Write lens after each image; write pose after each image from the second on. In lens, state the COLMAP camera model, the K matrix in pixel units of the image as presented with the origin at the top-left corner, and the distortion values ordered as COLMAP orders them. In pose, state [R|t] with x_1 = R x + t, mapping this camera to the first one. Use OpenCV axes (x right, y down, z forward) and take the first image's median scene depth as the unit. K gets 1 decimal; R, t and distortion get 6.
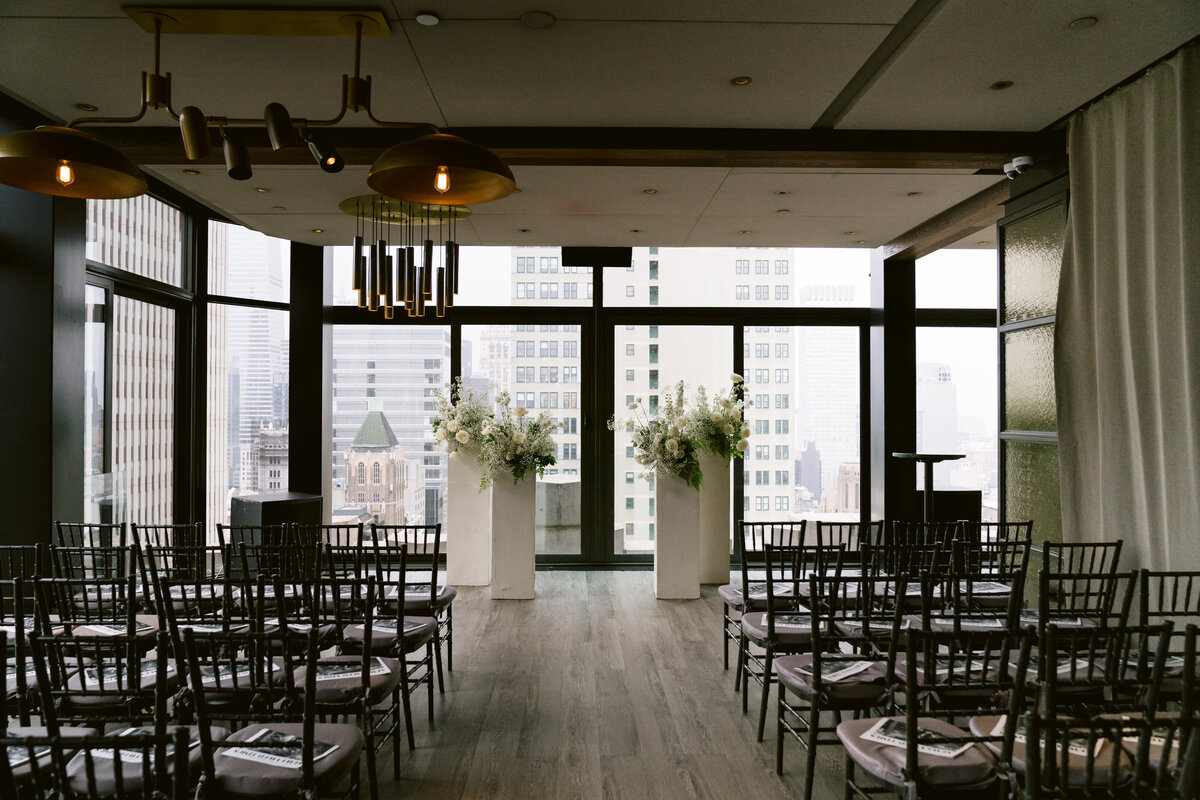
lens RADIAL K [[941.1, 0, 595.3], [0, 941.1, 378.3], [0, 0, 1]] dist [-0.007859, -0.000547]
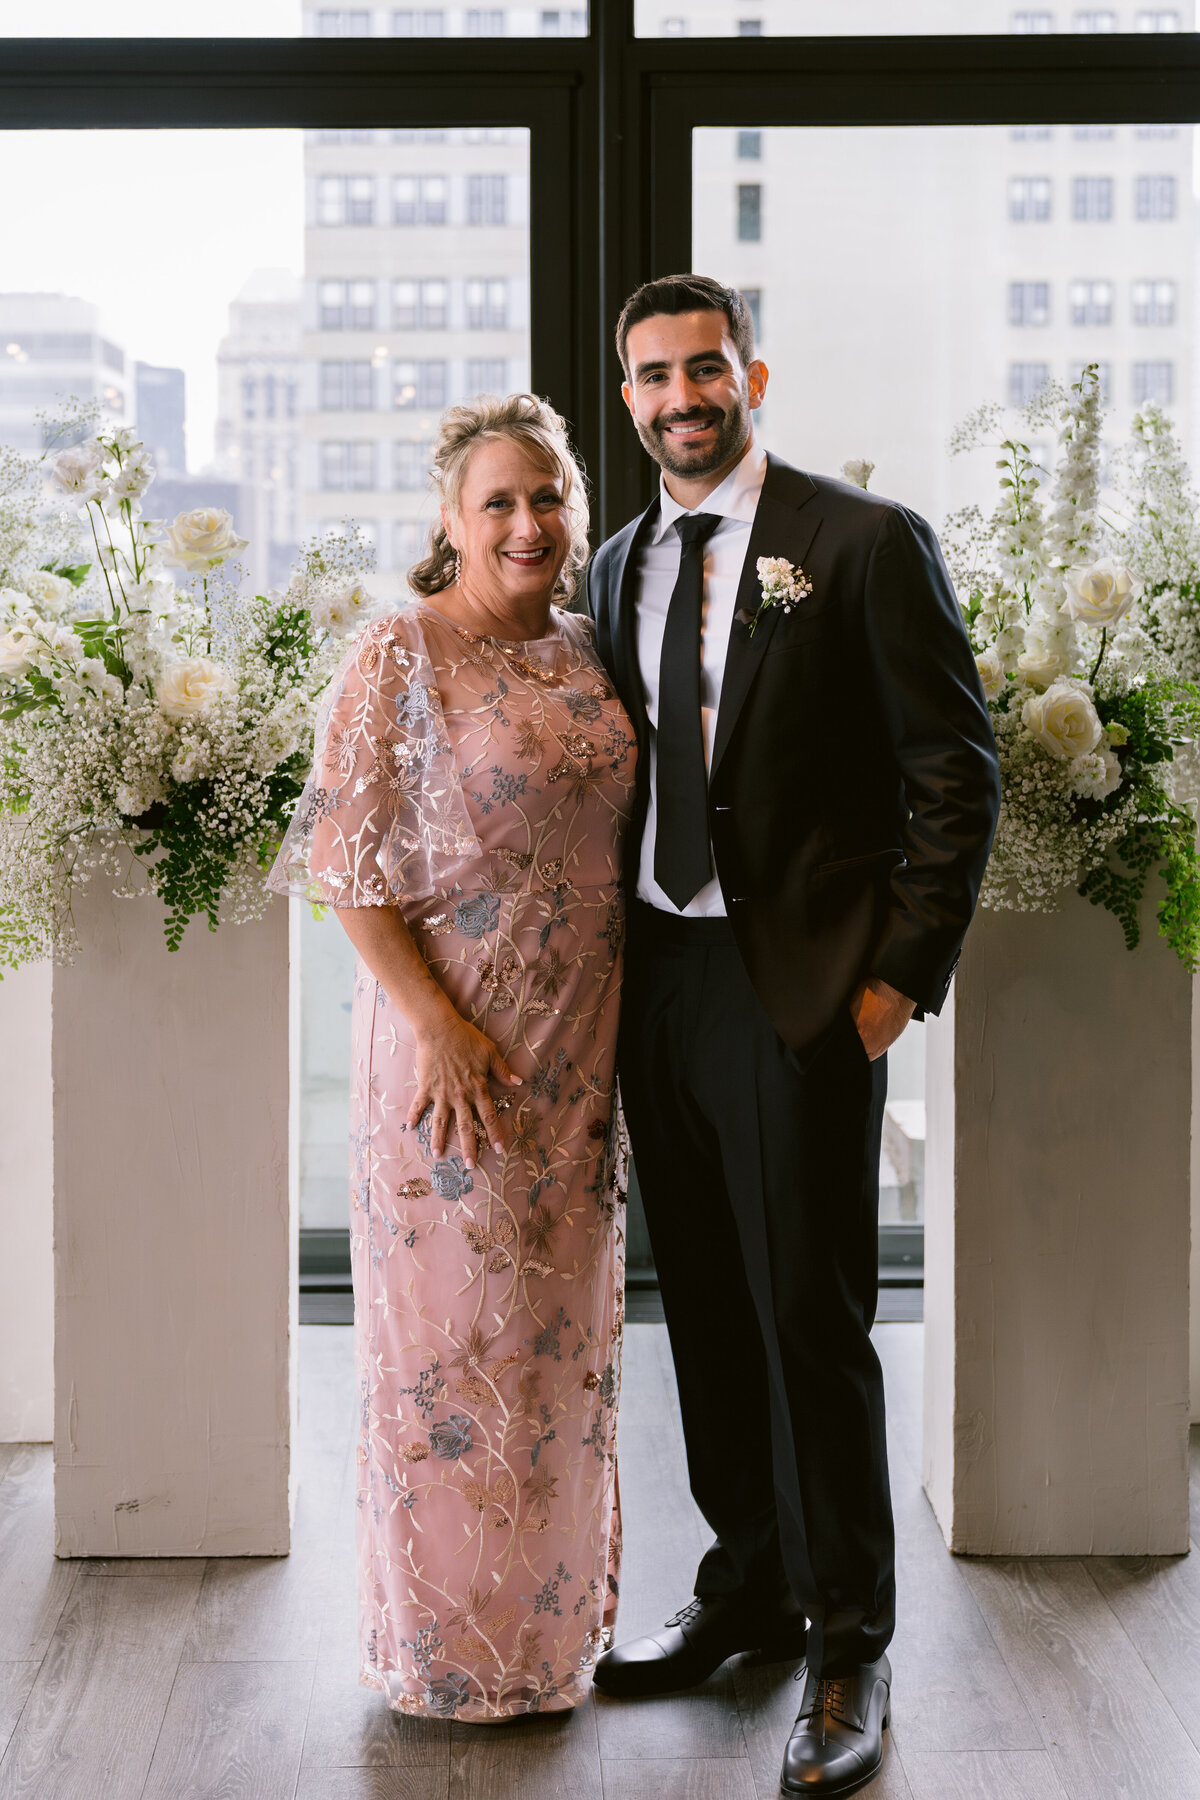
lens RADIAL K [[2819.3, 0, 565.5], [0, 2819.3, 866.7], [0, 0, 1]] dist [0.033603, 0.154849]
pose [[0.999985, -0.005374, -0.000521, -0.008717], [0.005395, 0.990741, 0.135661, 0.022615], [-0.000213, -0.135662, 0.990755, 0.424395]]
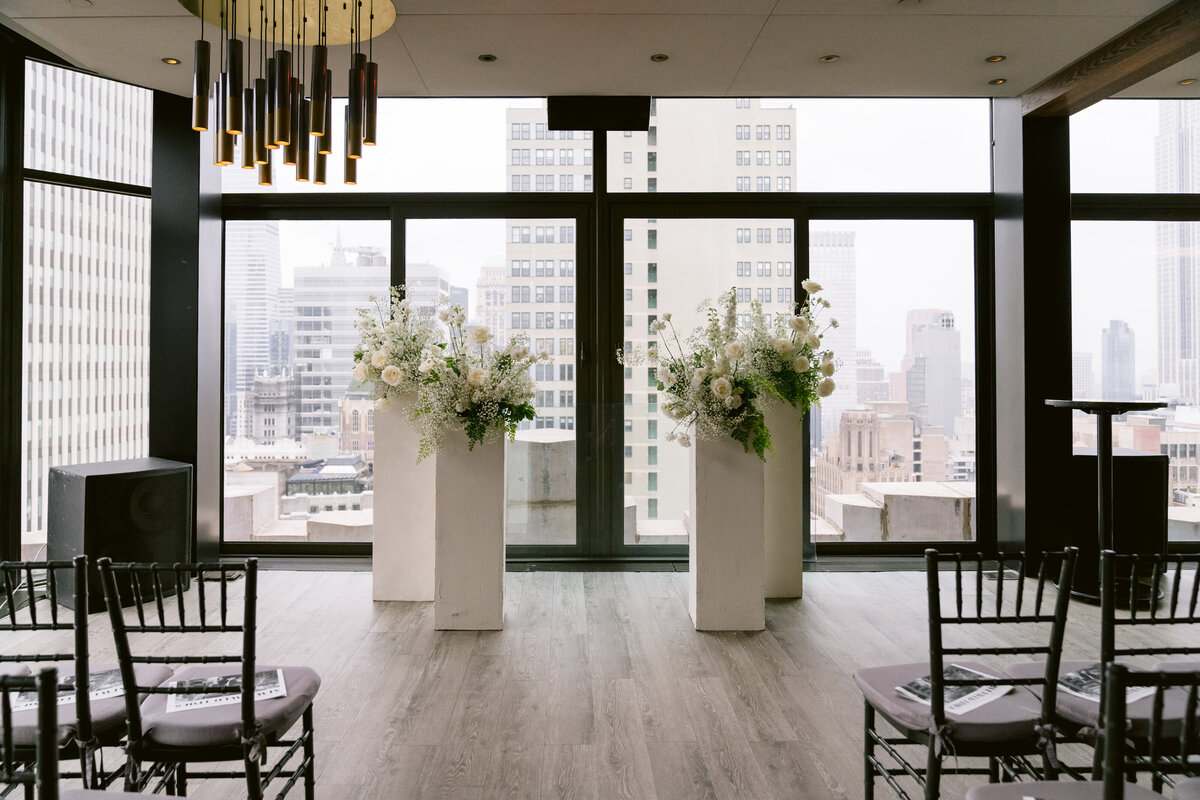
lens RADIAL K [[941.1, 0, 595.3], [0, 941.1, 378.3], [0, 0, 1]] dist [-0.007859, -0.000547]
pose [[0.999994, -0.001204, 0.003272, -0.003754], [0.001020, 0.998451, 0.055634, 0.027231], [-0.003334, -0.055631, 0.998446, 0.340992]]
